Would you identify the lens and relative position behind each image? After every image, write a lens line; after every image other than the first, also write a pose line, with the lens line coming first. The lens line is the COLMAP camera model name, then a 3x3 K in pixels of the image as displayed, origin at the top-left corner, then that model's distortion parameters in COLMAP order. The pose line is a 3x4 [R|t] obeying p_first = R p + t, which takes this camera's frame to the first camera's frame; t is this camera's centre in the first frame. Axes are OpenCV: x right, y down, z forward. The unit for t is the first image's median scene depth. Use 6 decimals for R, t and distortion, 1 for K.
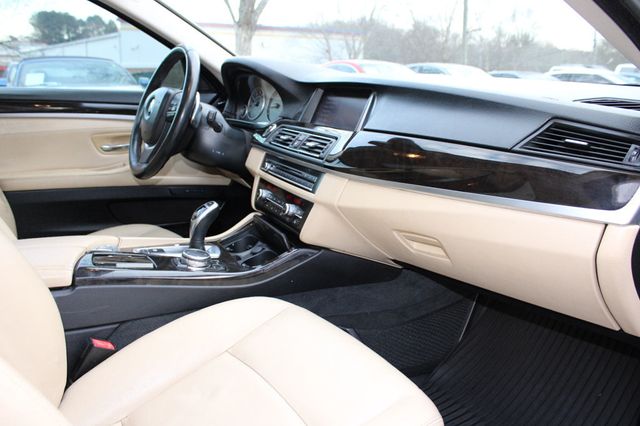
lens RADIAL K [[541.2, 0, 320.0], [0, 541.2, 213.0], [0, 0, 1]] dist [-0.170156, 0.167140]
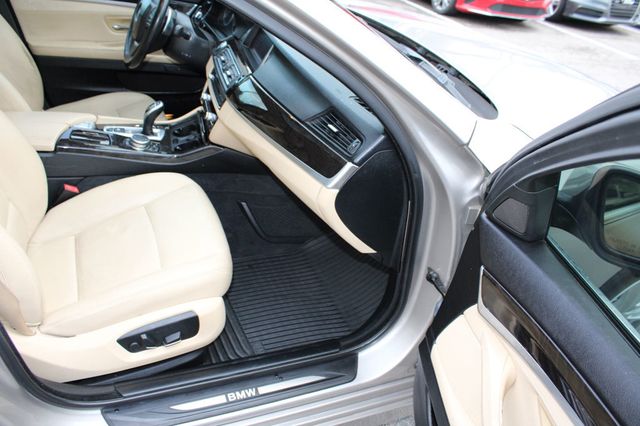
lens RADIAL K [[541.2, 0, 320.0], [0, 541.2, 213.0], [0, 0, 1]] dist [-0.170156, 0.167140]
pose [[0.978147, 0.193884, -0.075087, 0.427734], [-0.164605, 0.942754, 0.290035, -0.248266], [0.127021, -0.271337, 0.954066, -0.432115]]
